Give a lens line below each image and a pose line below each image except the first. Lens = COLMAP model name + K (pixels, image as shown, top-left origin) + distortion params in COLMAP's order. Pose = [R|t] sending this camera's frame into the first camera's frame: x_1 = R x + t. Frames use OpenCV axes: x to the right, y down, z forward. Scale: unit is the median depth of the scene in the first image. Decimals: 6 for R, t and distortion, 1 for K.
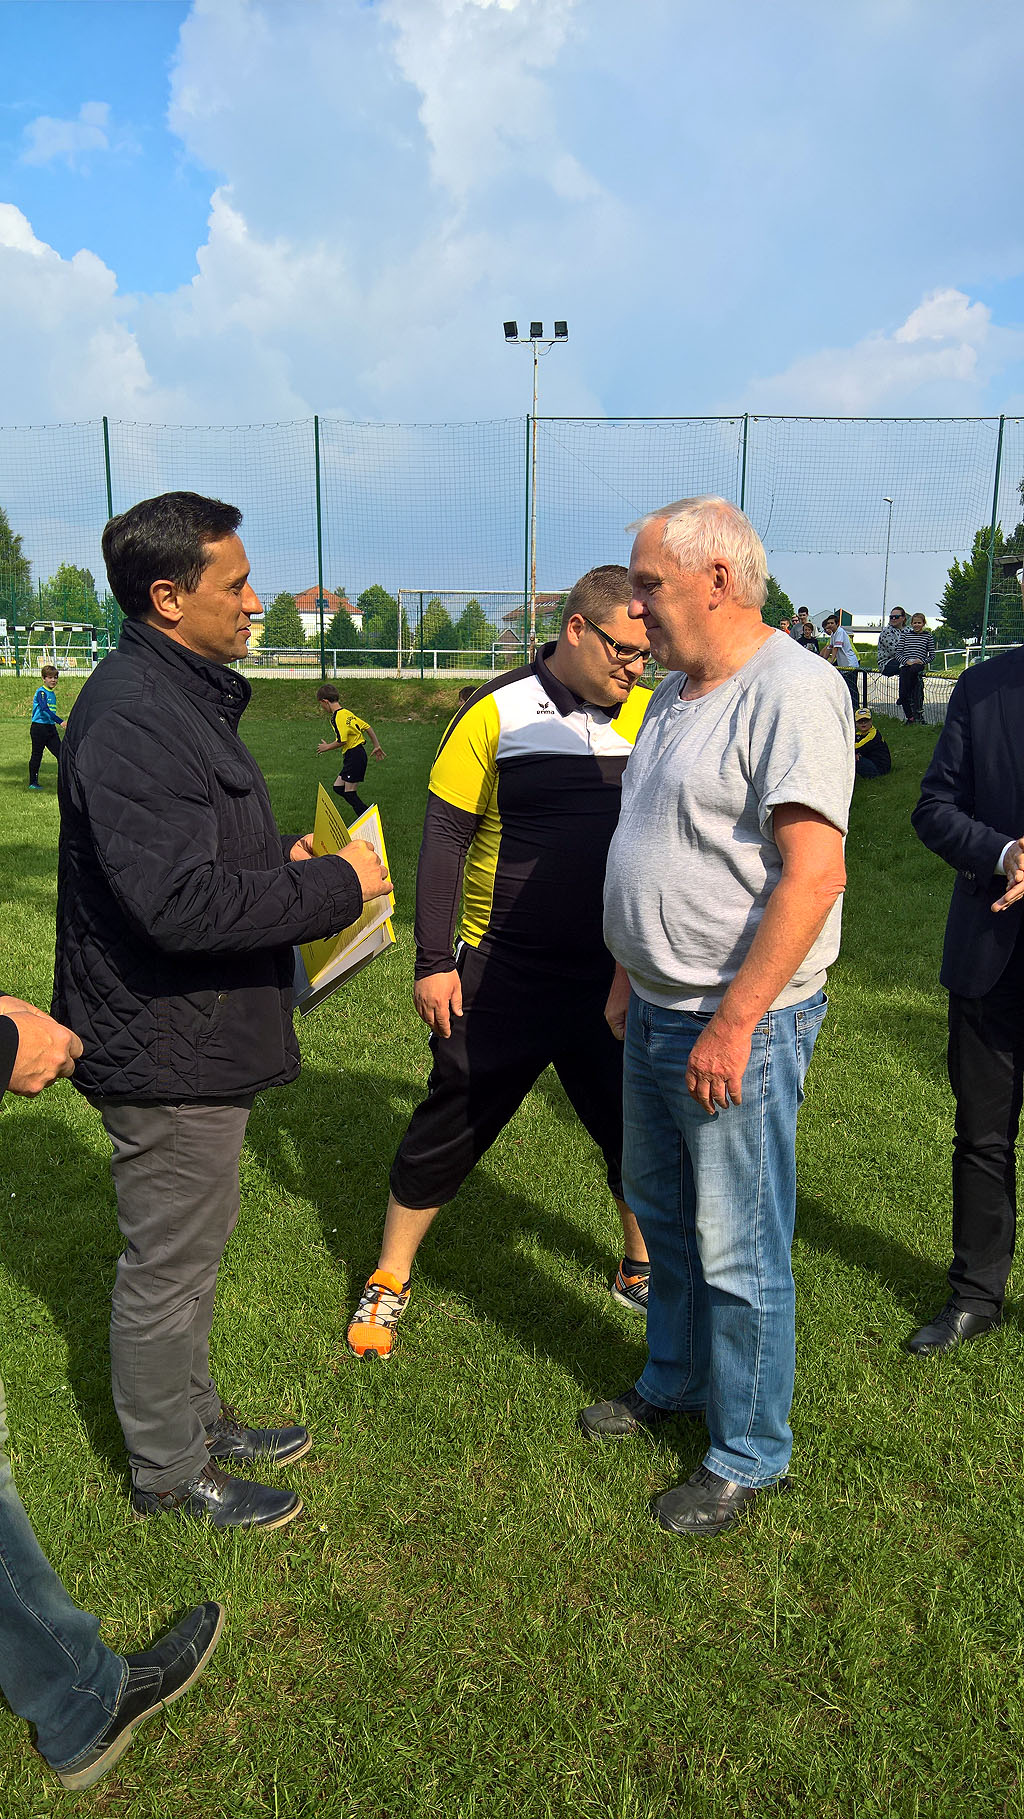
lens RADIAL K [[1375.4, 0, 510.2], [0, 1375.4, 950.1], [0, 0, 1]] dist [0.024453, -0.040266]
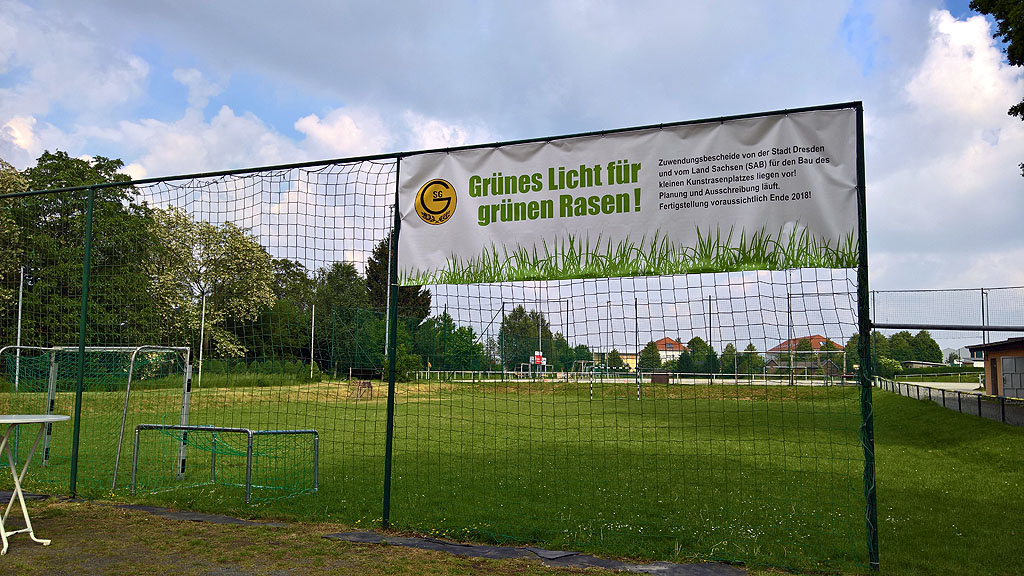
lens RADIAL K [[765.3, 0, 509.9], [0, 765.3, 289.0], [0, 0, 1]] dist [0.038756, -0.000439]
pose [[0.949949, -0.031347, -0.310829, -0.049467], [-0.066868, 0.951492, -0.300318, 0.131350], [0.305166, 0.306071, 0.901773, -0.678228]]
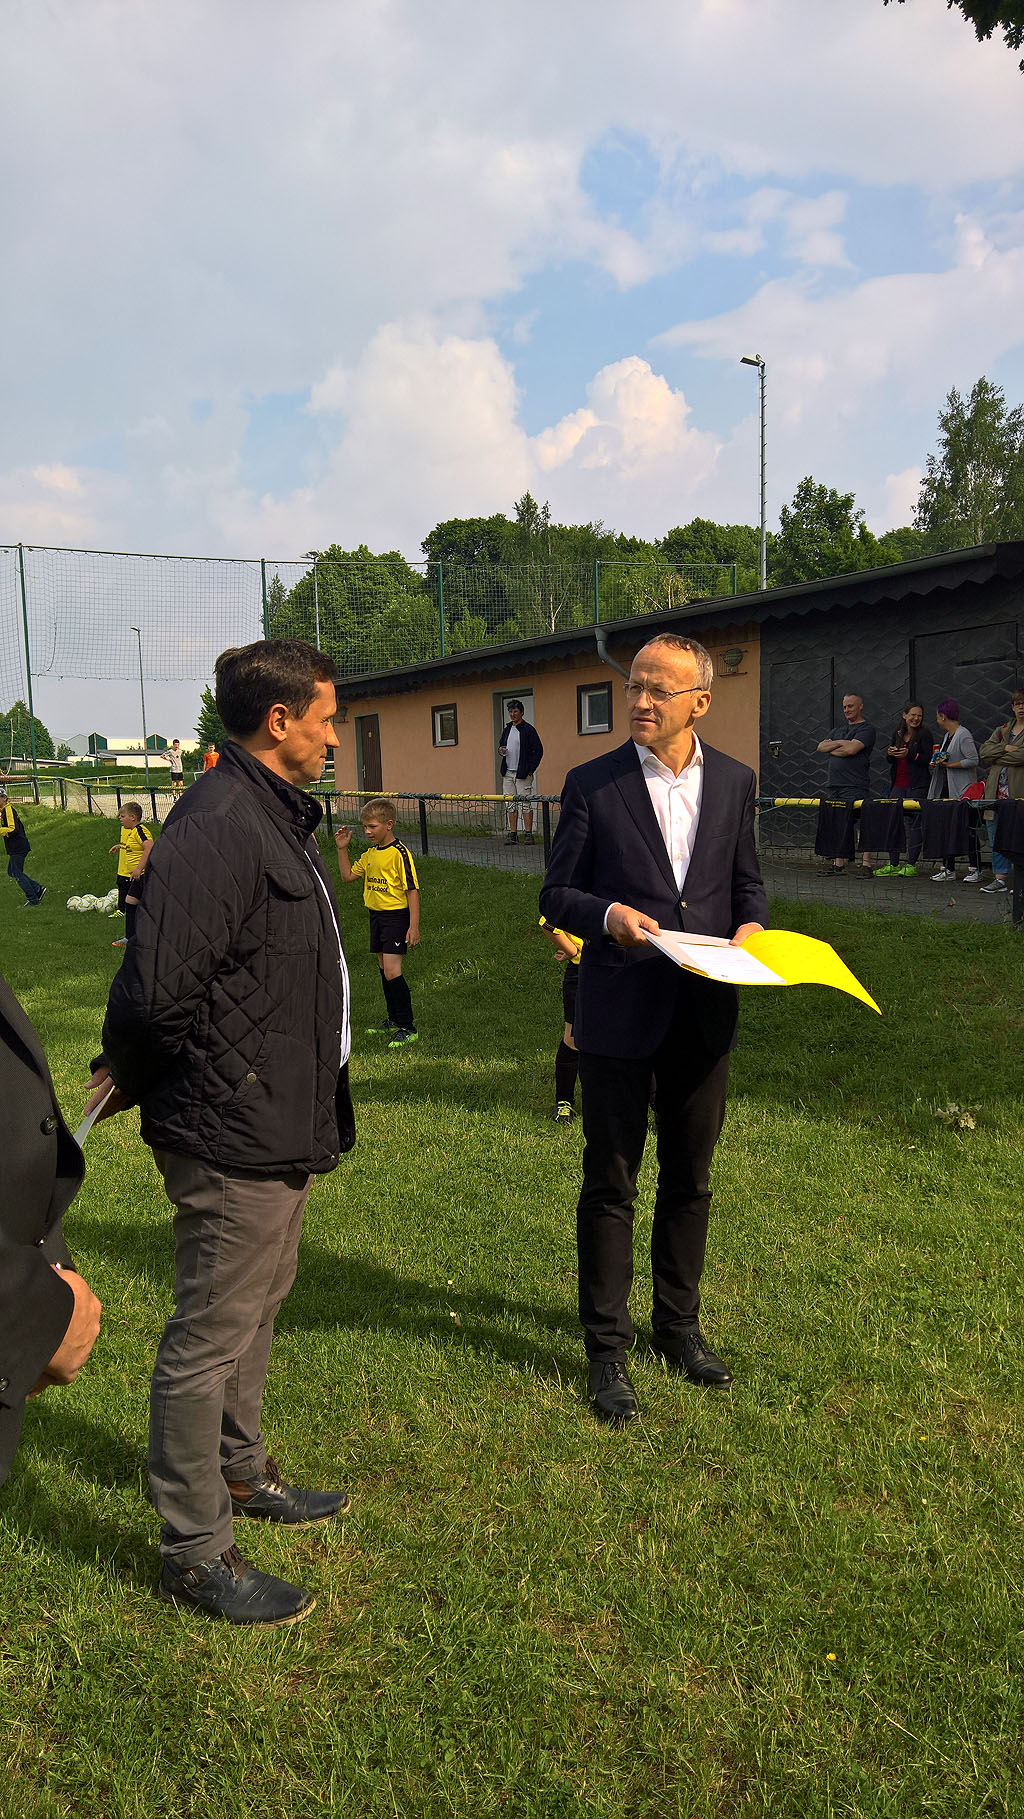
lens RADIAL K [[1375.4, 0, 515.1], [0, 1375.4, 936.7], [0, 0, 1]] dist [0.024453, -0.040266]
pose [[0.861485, -0.085716, 0.500495, -0.032885], [0.133105, 0.989304, -0.059678, 0.002808], [-0.490026, 0.118030, 0.863680, -0.011369]]
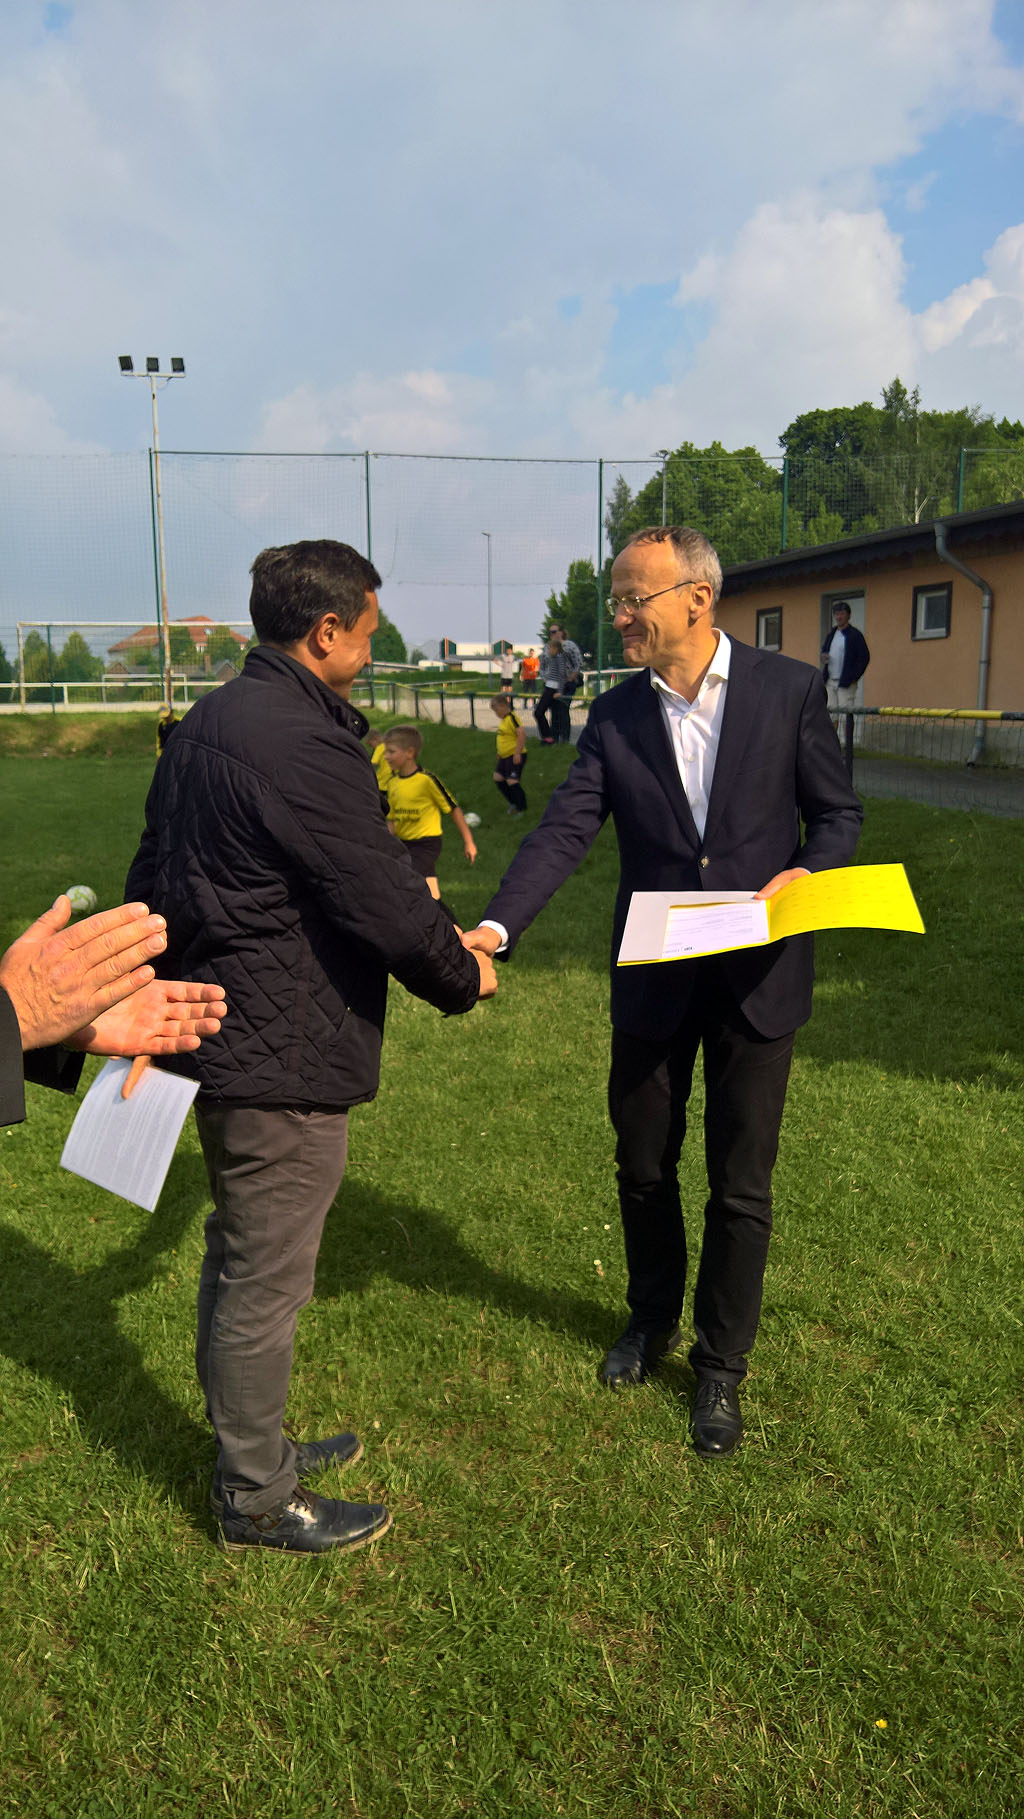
lens RADIAL K [[1375.4, 0, 472.0], [0, 1375.4, 940.4], [0, 0, 1]] dist [0.024453, -0.040266]
pose [[0.968772, -0.062901, 0.239844, -0.019391], [0.069576, 0.997387, -0.019458, 0.002493], [-0.237993, 0.035537, 0.970616, -0.010418]]
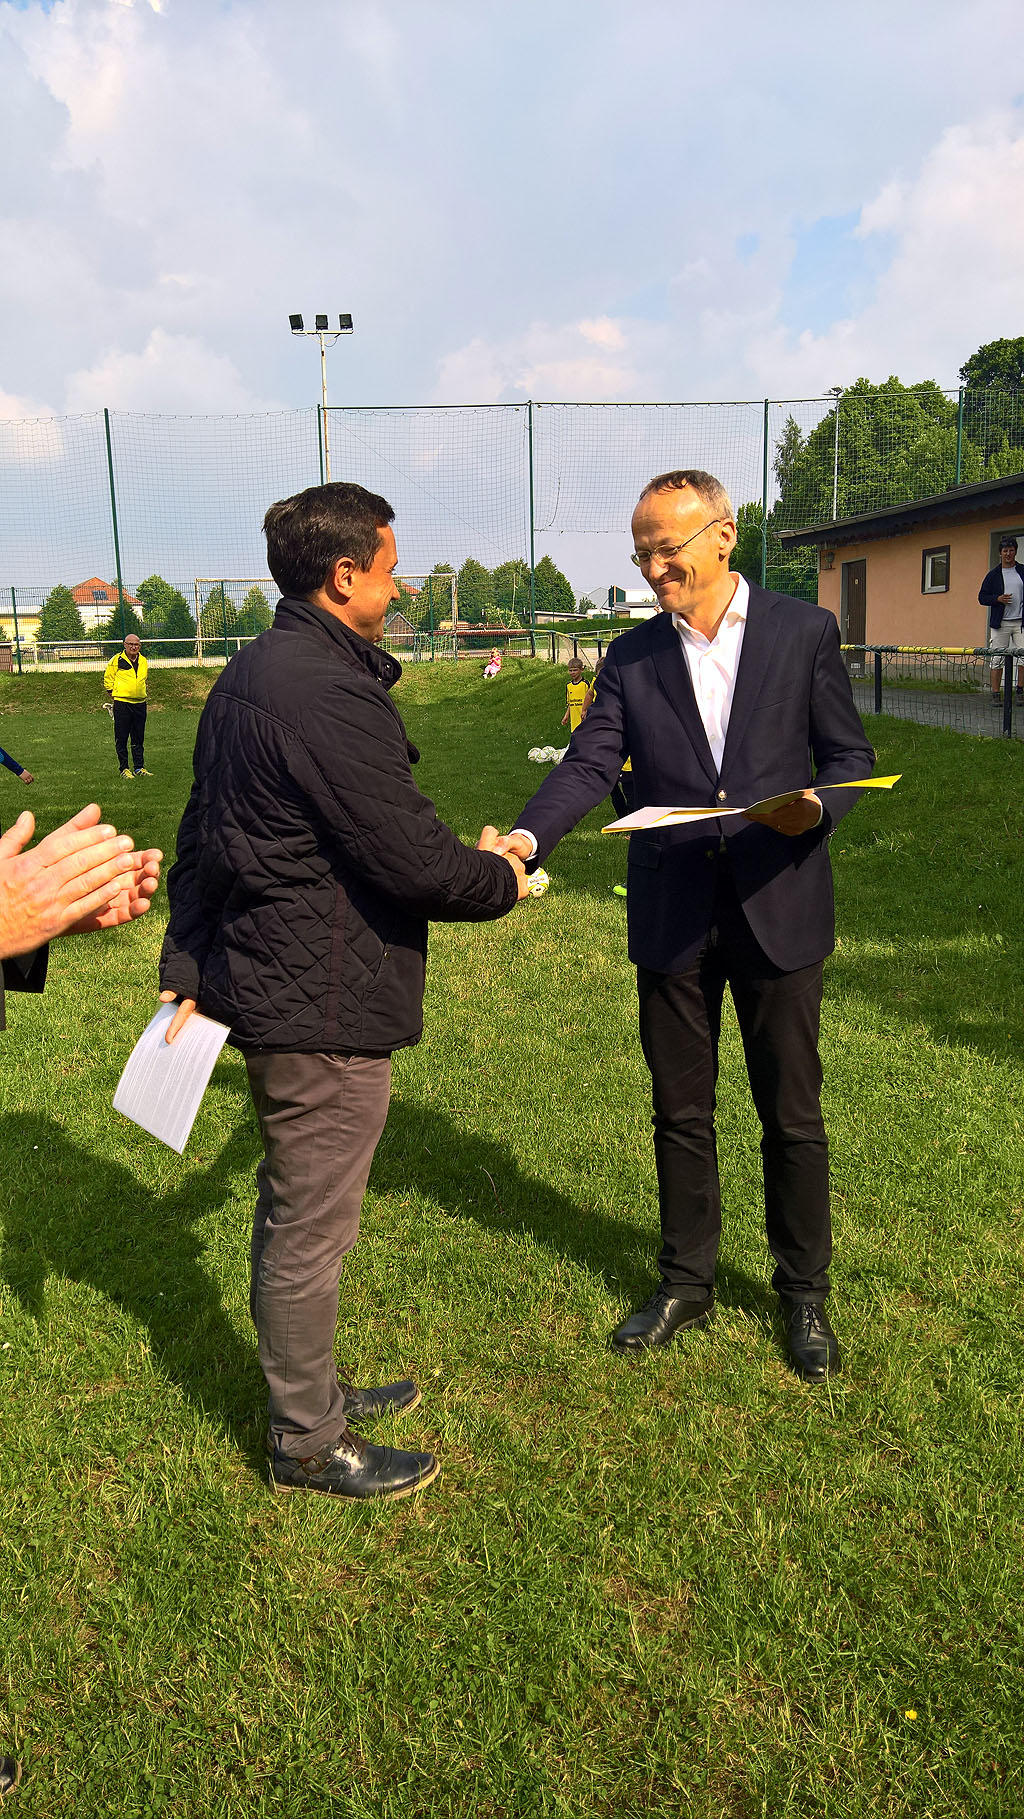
lens RADIAL K [[1375.4, 0, 480.5], [0, 1375.4, 894.4], [0, 0, 1]] dist [0.024453, -0.040266]
pose [[0.990508, -0.057733, 0.124741, -0.013749], [0.061106, 0.997857, -0.023378, 0.002889], [-0.123124, 0.030779, 0.991914, -0.010616]]
